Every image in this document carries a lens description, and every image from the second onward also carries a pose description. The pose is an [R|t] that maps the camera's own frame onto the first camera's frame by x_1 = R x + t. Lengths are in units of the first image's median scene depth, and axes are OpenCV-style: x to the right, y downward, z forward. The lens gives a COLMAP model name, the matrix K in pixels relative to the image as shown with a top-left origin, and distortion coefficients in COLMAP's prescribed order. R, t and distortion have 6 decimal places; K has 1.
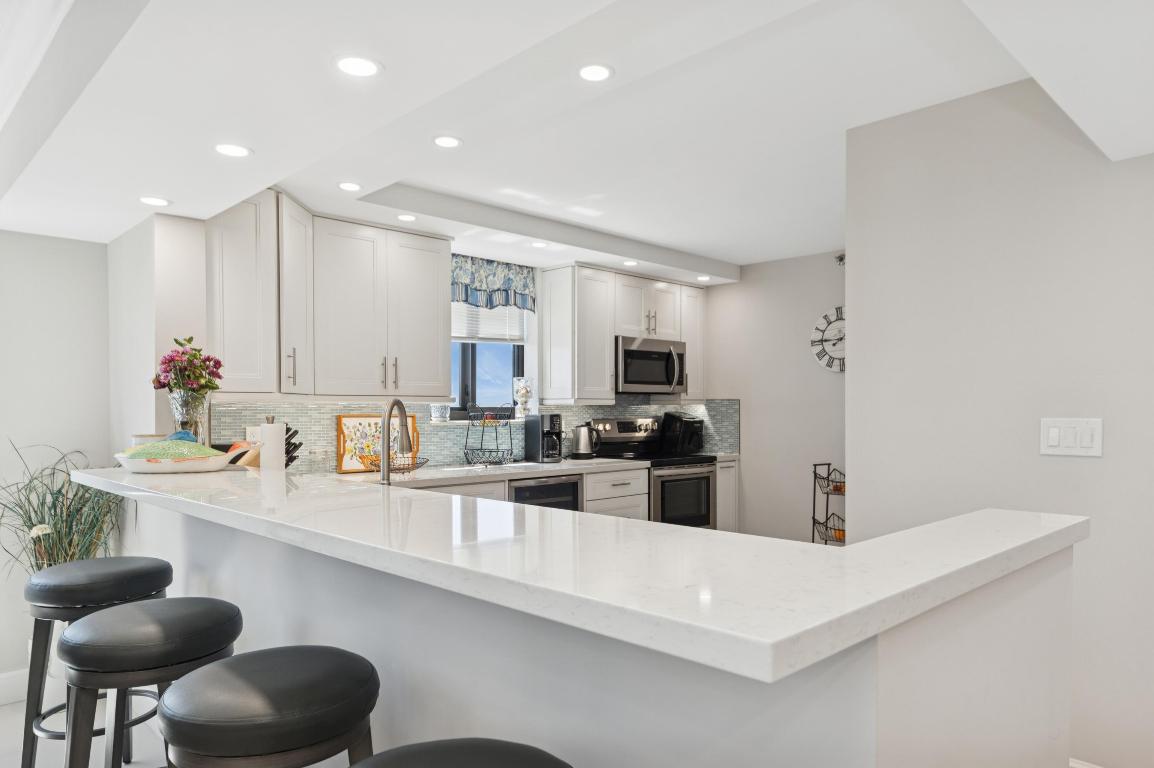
lens RADIAL K [[762.3, 0, 580.8], [0, 762.3, 420.0], [0, 0, 1]] dist [0.031597, 0.000339]
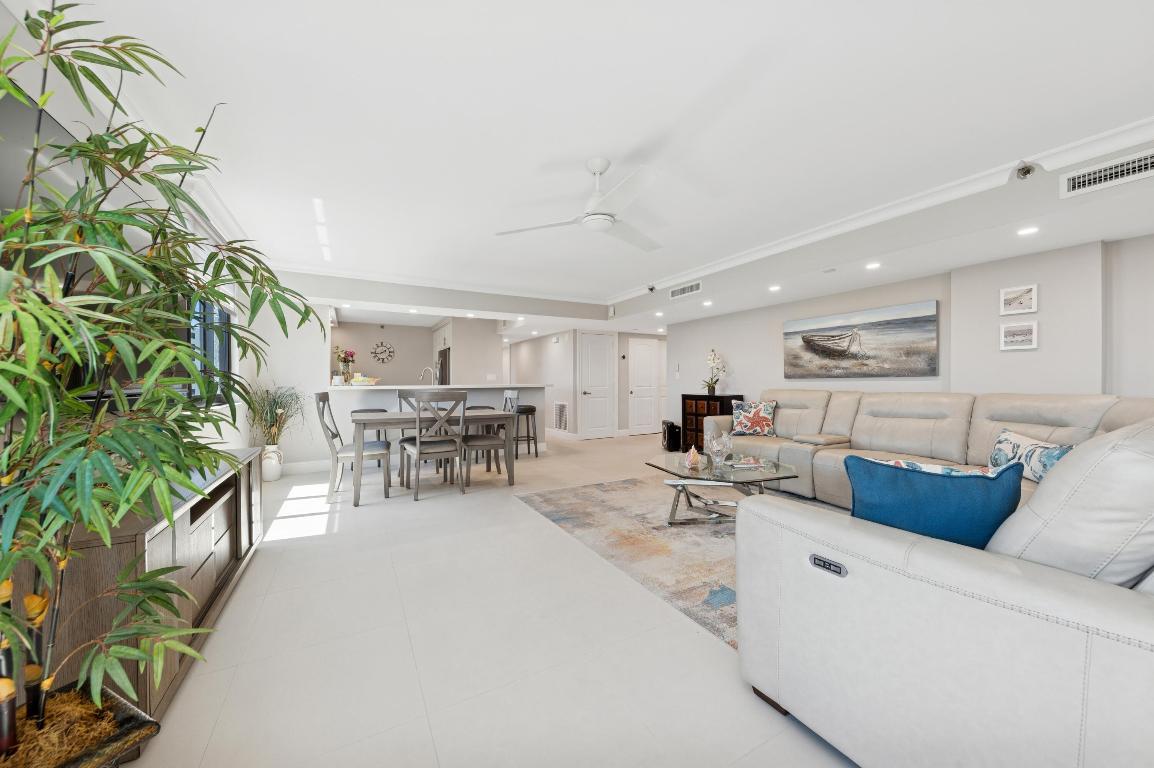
lens RADIAL K [[408.3, 0, 575.1], [0, 408.3, 379.2], [0, 0, 1]] dist [-0.000111, -0.000054]
pose [[0.280023, 0.012290, 0.959915, -1.056289], [0.007482, 0.999860, -0.014984, 0.036519], [-0.959964, 0.011378, 0.279891, -0.235266]]
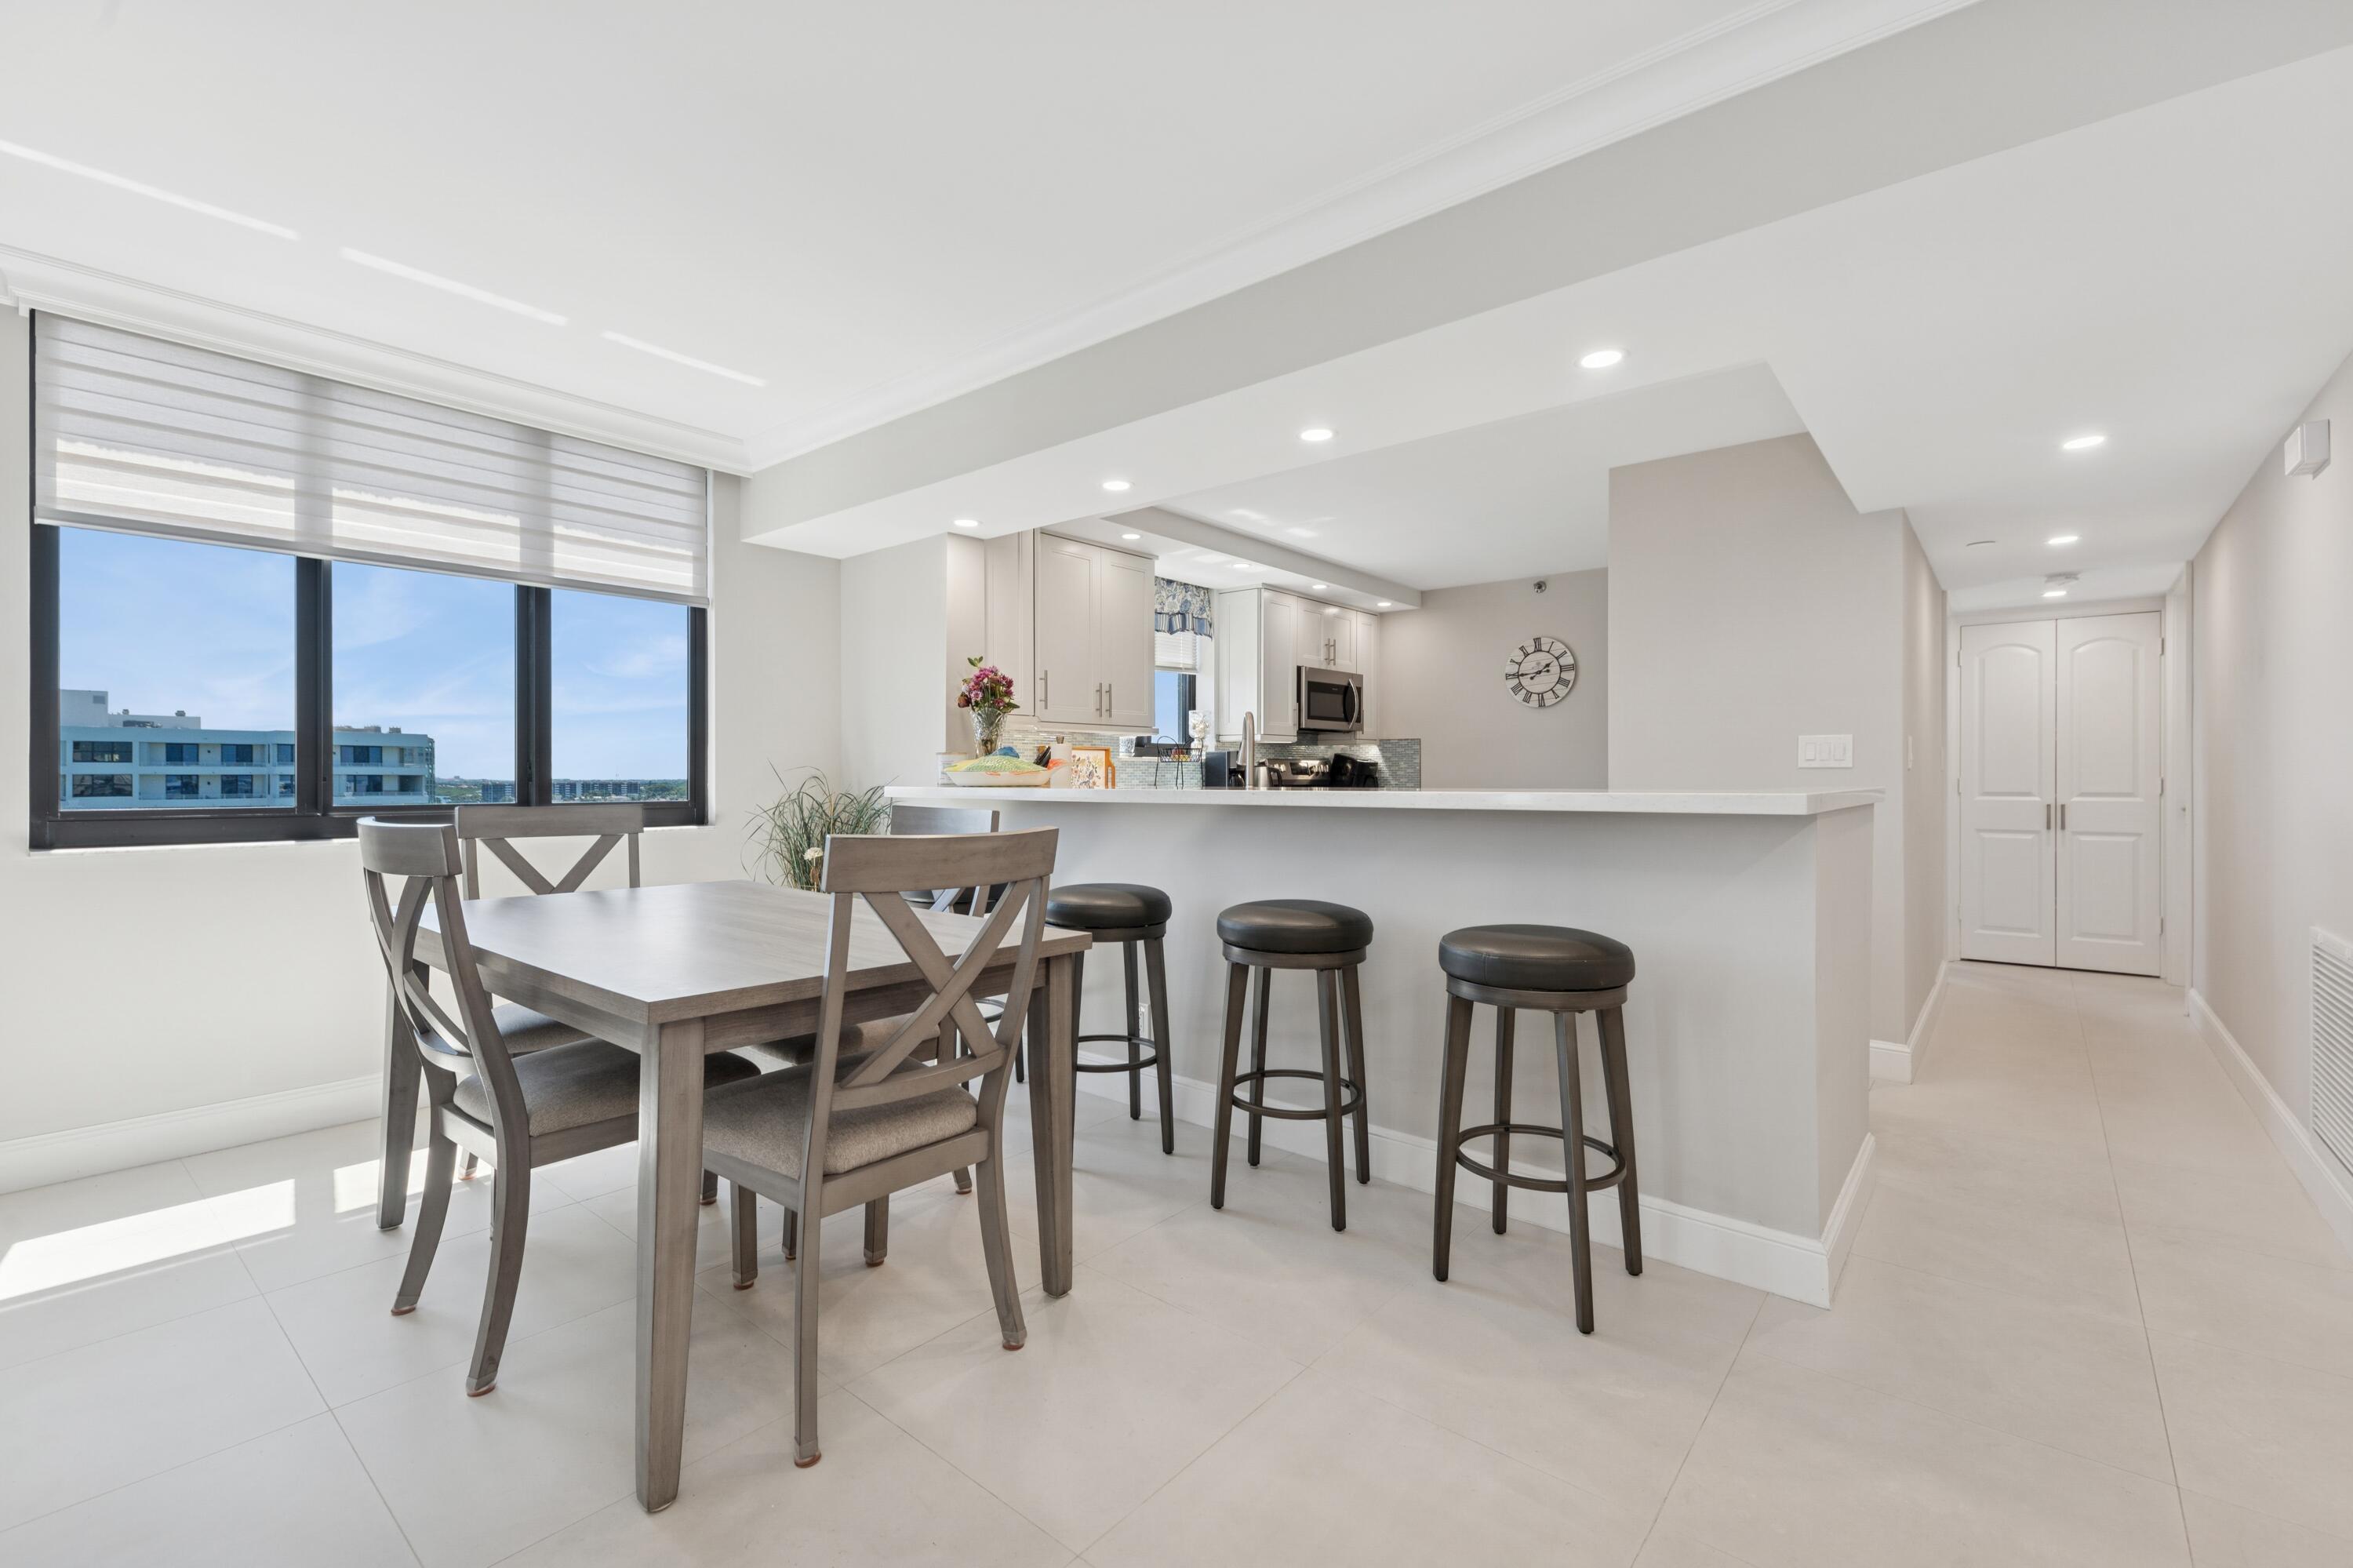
lens RADIAL K [[1024.5, 0, 1178.7], [0, 1024.5, 777.7], [0, 0, 1]] dist [0.022264, -0.000045]
pose [[0.995475, 0.001986, 0.095001, -0.214855], [-0.001010, 0.999946, -0.010315, 0.035577], [-0.095016, 0.010172, 0.995424, -0.199463]]
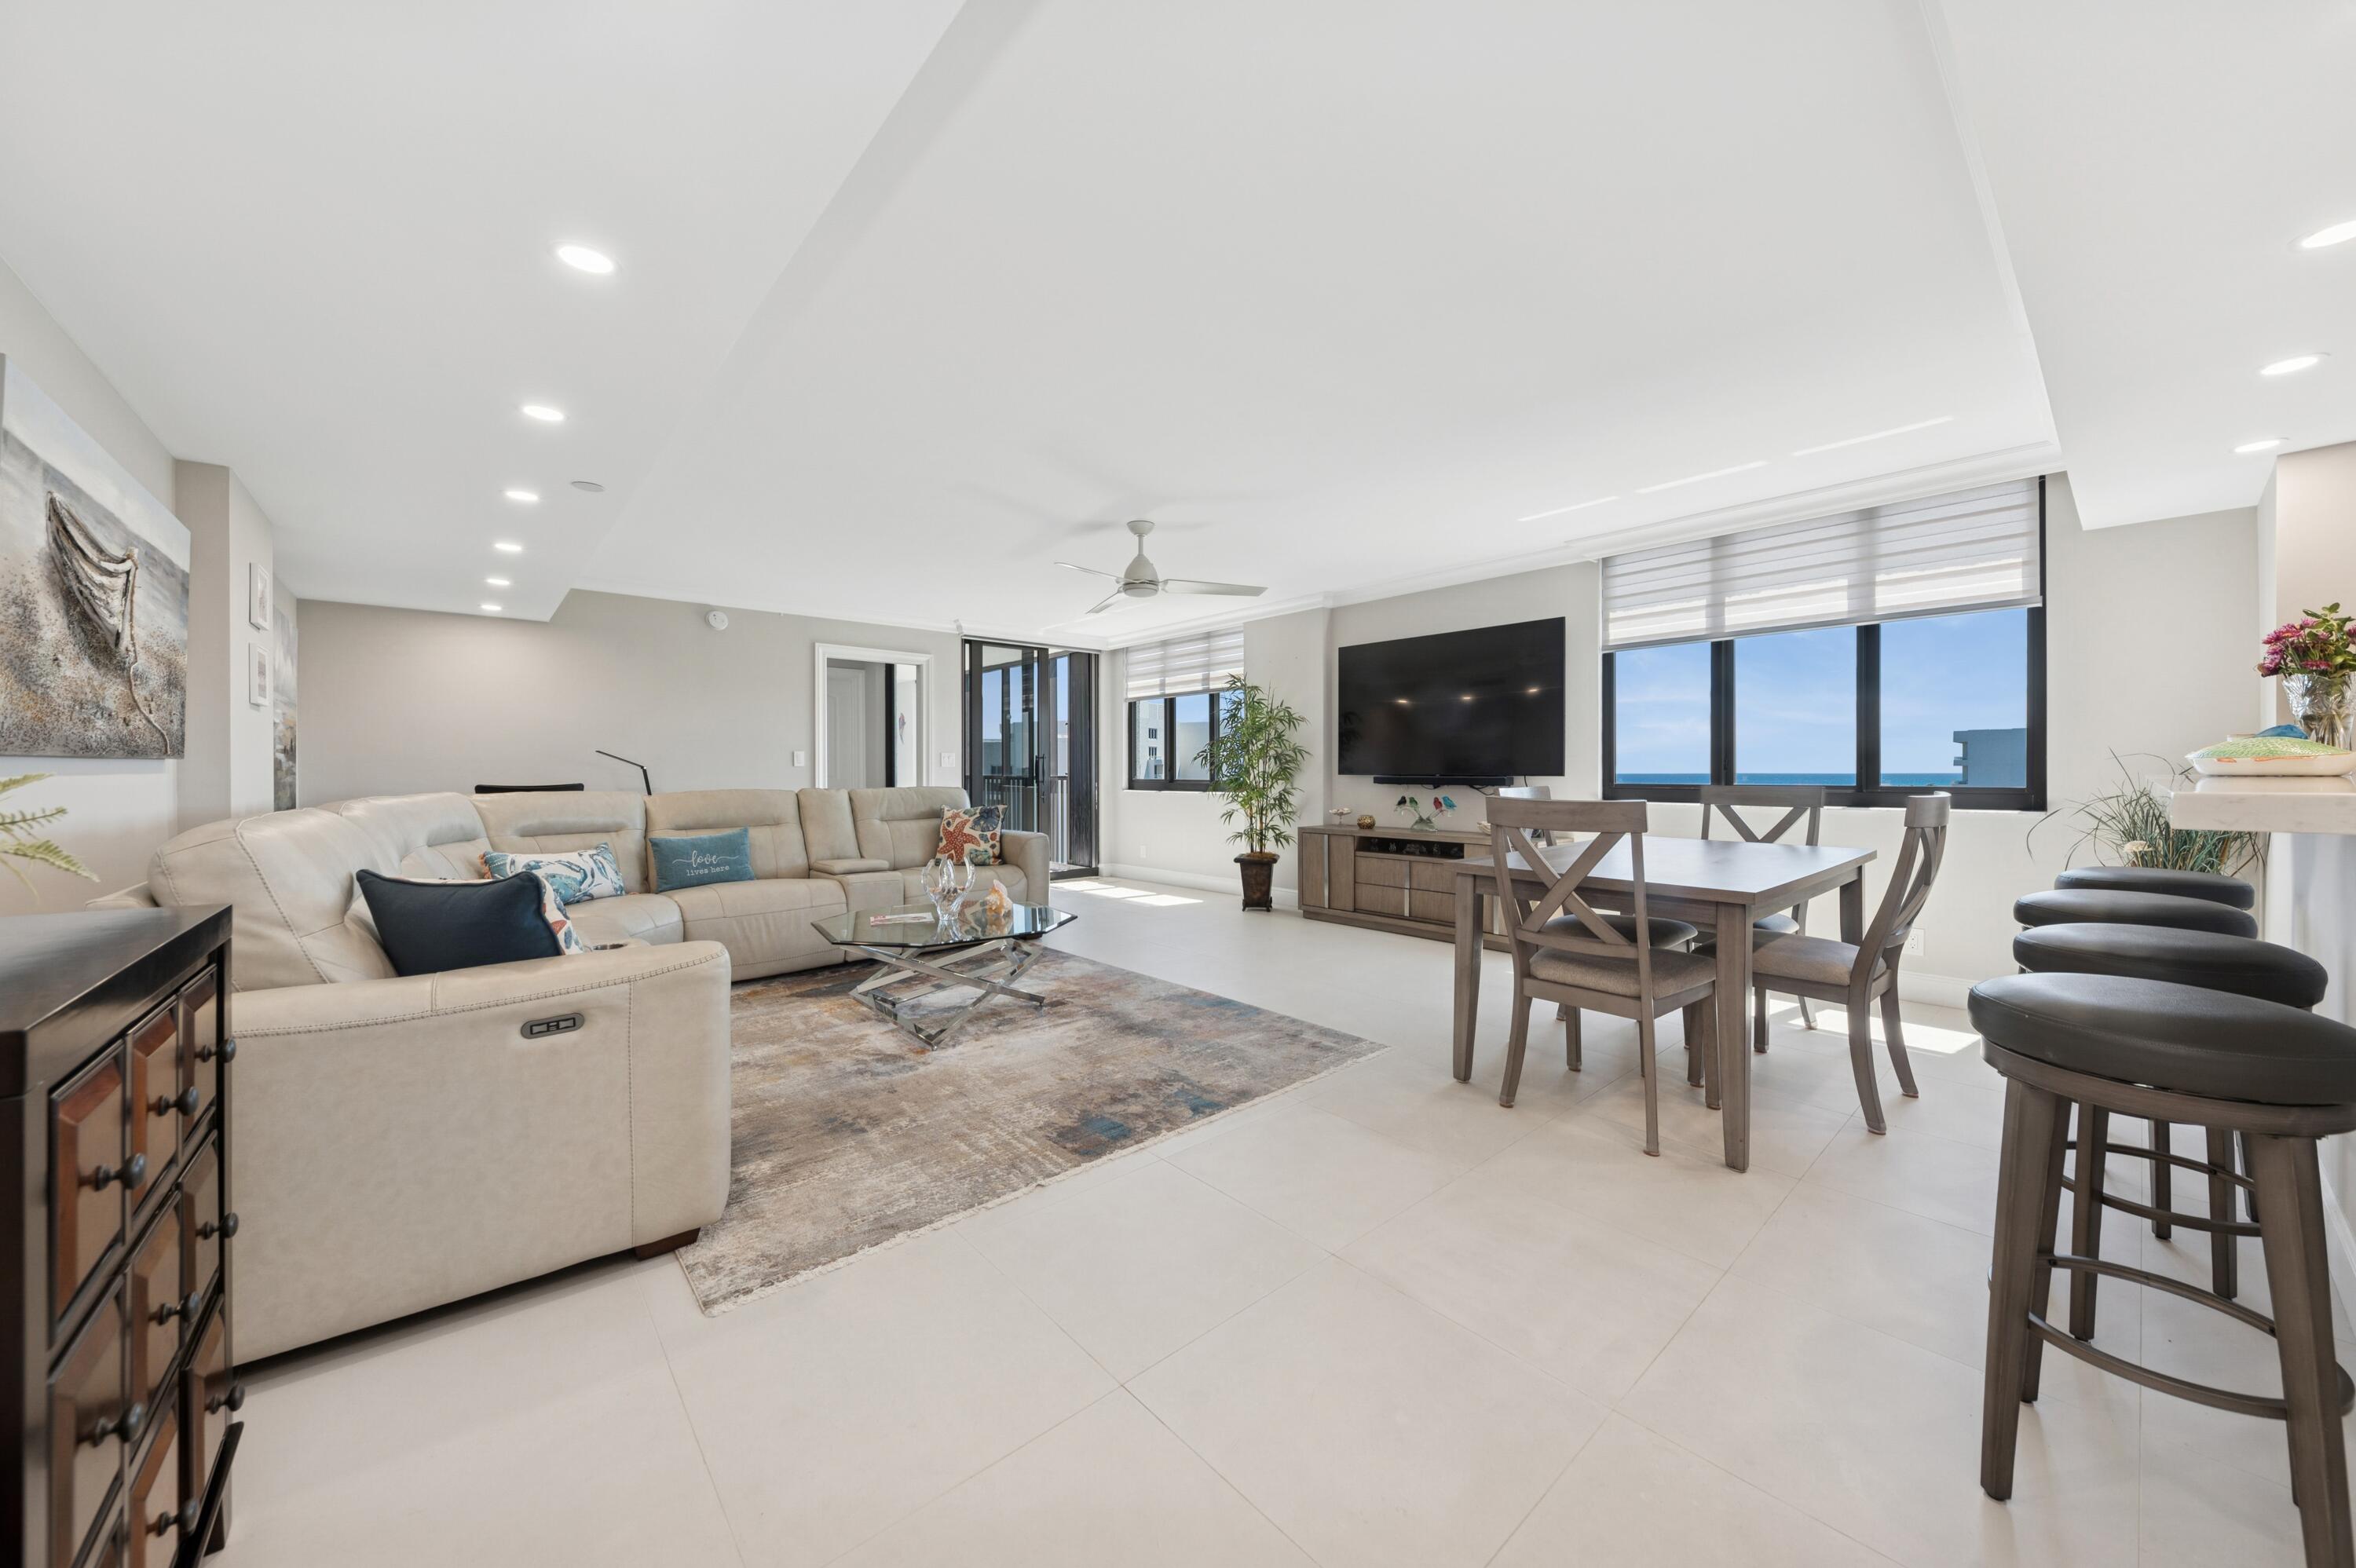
lens RADIAL K [[833.4, 0, 1174.2], [0, 833.4, 774.2], [0, 0, 1]] dist [-0.000111, -0.000054]
pose [[-0.075243, 0.008811, -0.997126, 0.219129], [-0.004902, 0.999946, 0.009206, 0.032177], [0.997153, 0.005581, -0.075195, -0.036417]]
